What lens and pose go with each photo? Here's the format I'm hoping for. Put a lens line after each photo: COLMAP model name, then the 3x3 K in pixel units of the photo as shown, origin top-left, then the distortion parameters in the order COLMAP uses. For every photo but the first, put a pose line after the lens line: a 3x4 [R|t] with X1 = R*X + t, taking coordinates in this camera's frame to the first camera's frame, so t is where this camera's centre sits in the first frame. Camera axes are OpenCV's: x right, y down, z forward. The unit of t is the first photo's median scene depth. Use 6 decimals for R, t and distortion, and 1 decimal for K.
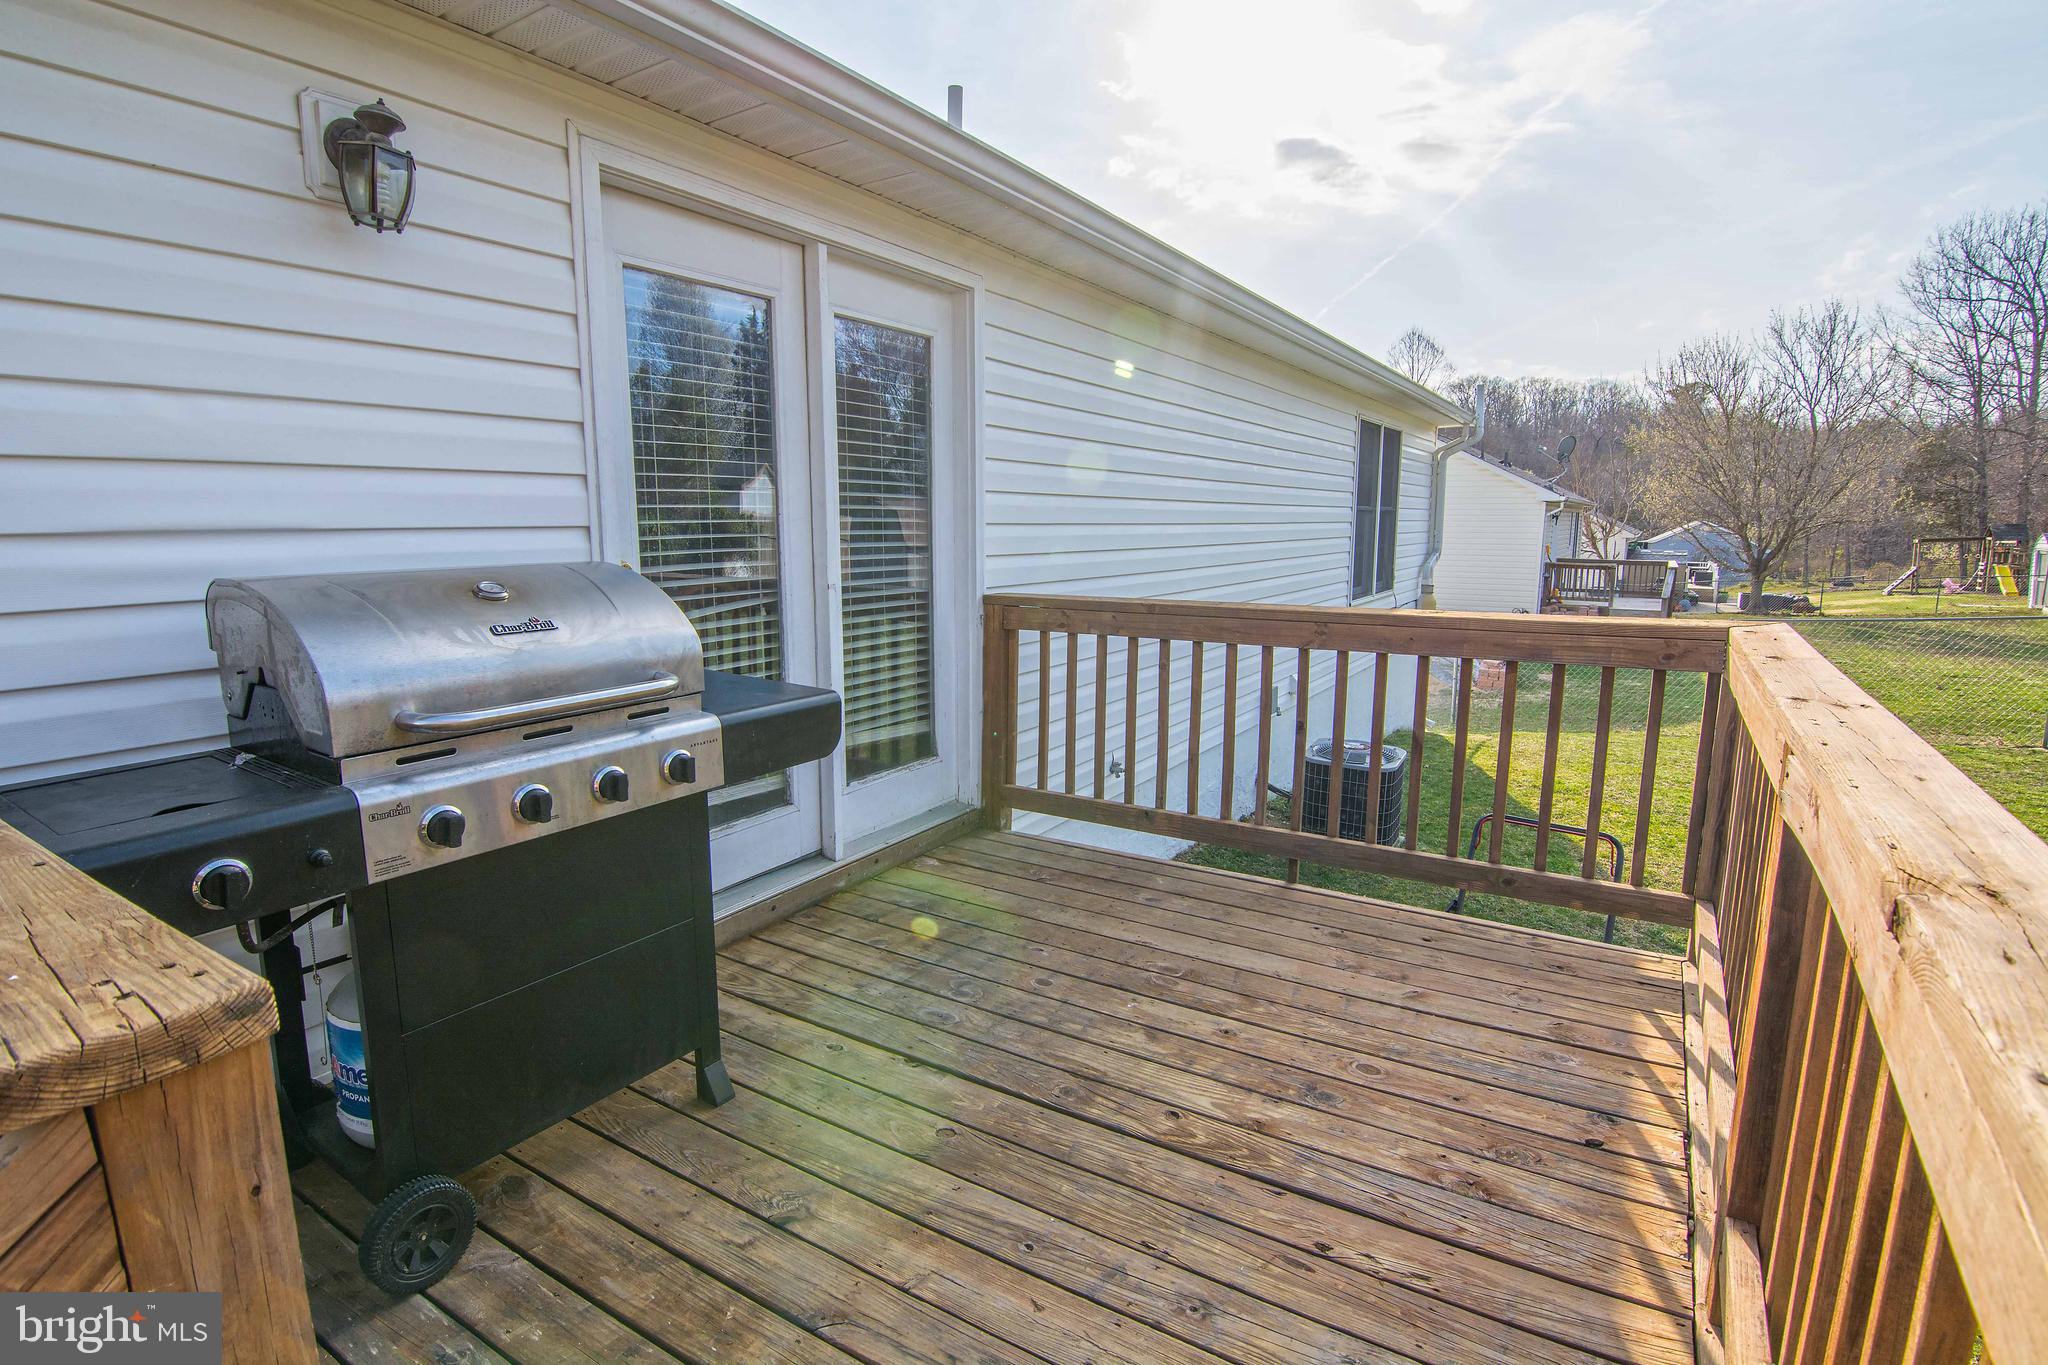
lens RADIAL K [[1007.8, 0, 1011.5], [0, 1007.8, 674.1], [0, 0, 1]] dist [-0.001842, -0.012453]
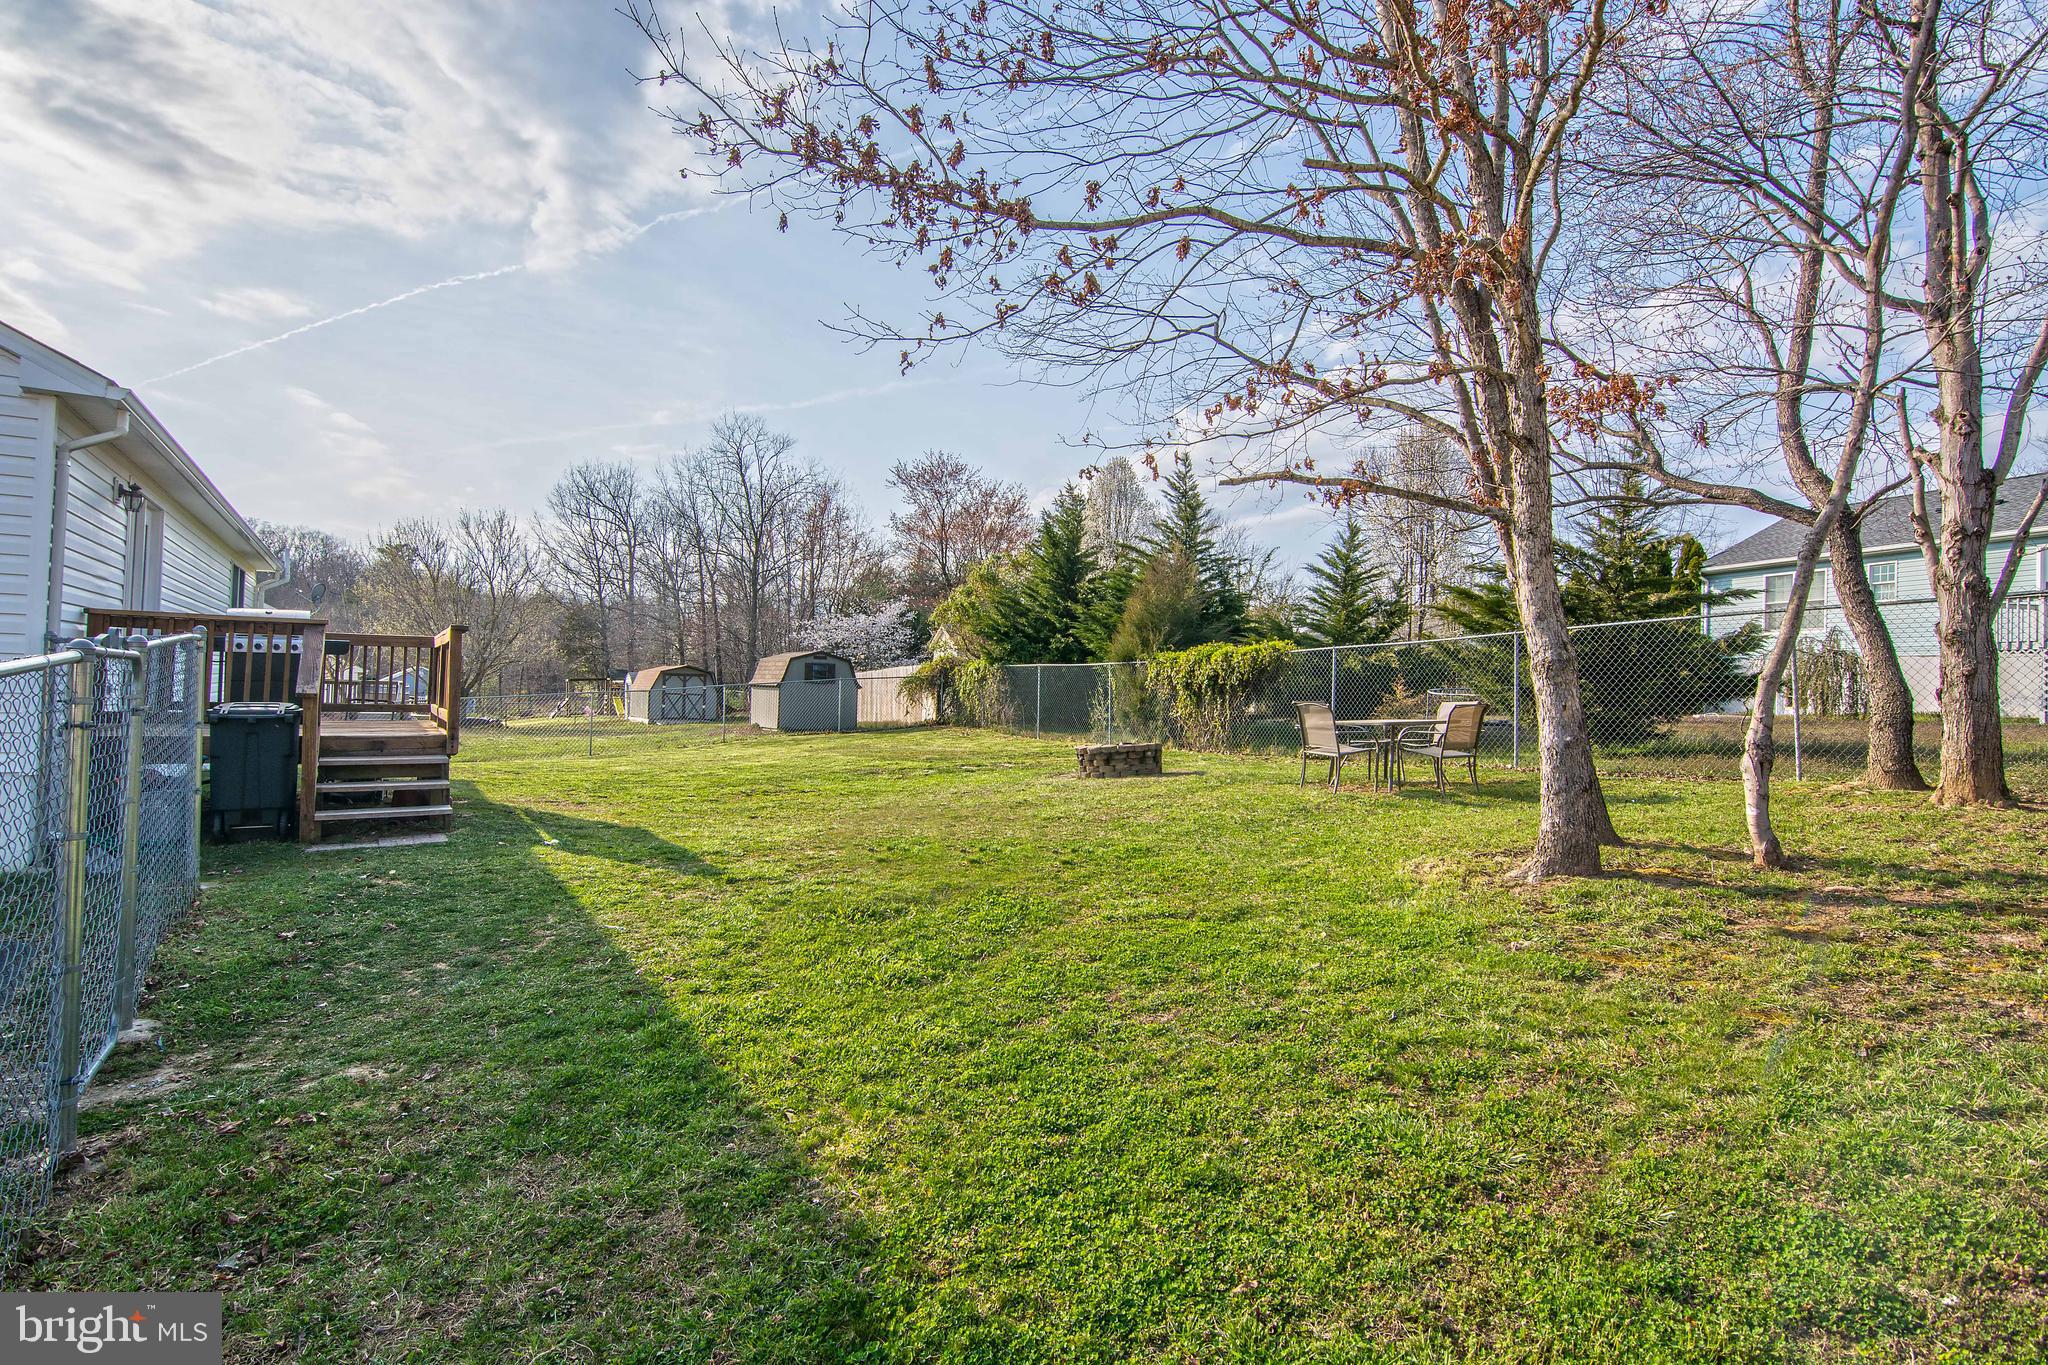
lens RADIAL K [[1007.8, 0, 1011.5], [0, 1007.8, 674.1], [0, 0, 1]] dist [-0.001842, -0.012453]
pose [[0.425542, 0.027073, 0.904533, -0.131376], [0.108676, 0.990790, -0.080781, 0.046285], [-0.898389, 0.132677, 0.418681, -0.185228]]
